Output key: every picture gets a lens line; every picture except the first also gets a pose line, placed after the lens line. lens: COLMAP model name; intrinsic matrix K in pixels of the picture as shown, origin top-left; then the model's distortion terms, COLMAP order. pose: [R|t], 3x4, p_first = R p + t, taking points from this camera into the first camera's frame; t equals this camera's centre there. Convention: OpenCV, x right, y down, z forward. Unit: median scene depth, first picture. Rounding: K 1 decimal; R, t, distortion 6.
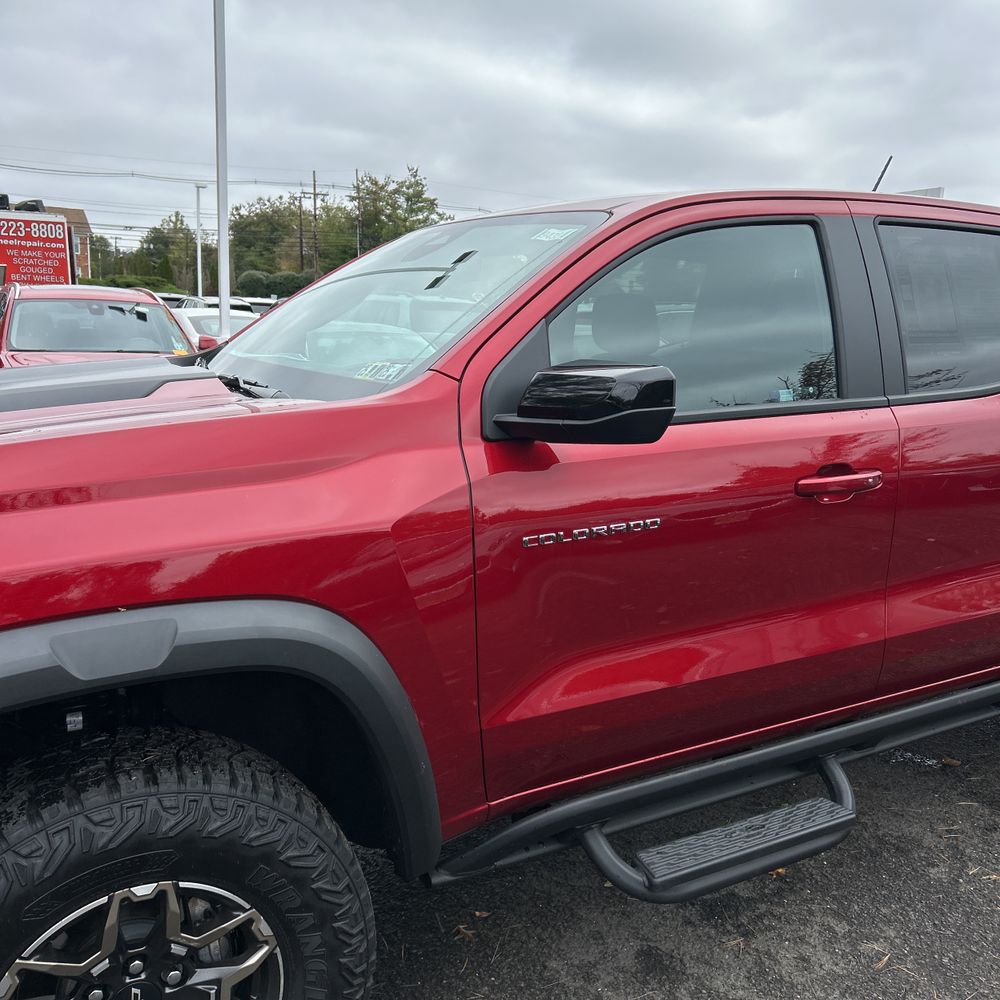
lens RADIAL K [[1009.2, 0, 514.0], [0, 1009.2, 516.1], [0, 0, 1]] dist [0.017898, 0.000000]
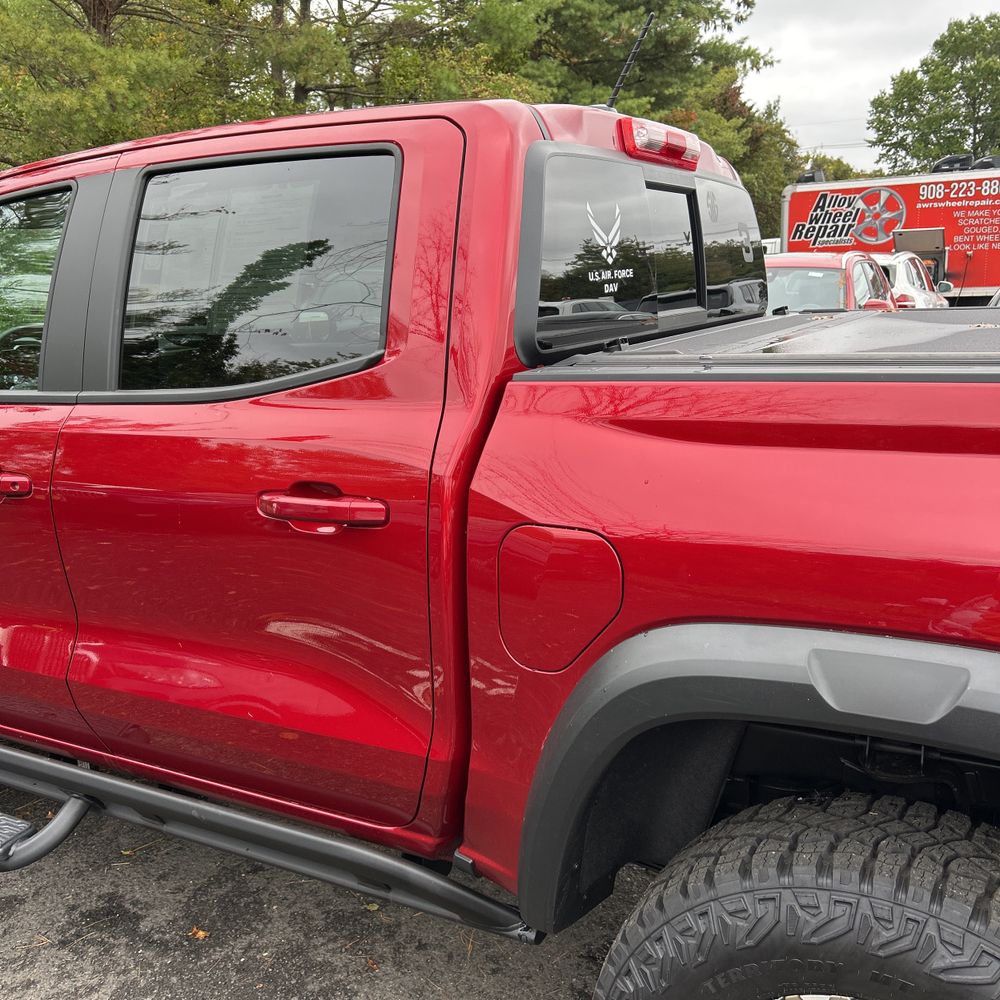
lens RADIAL K [[1009.2, 0, 491.2], [0, 1009.2, 496.8], [0, 0, 1]] dist [0.017898, 0.000000]
pose [[0.502793, 0.143973, -0.852332, 0.164456], [-0.126266, 0.987688, 0.092352, -0.019981], [0.855135, 0.061187, 0.514782, 0.113702]]
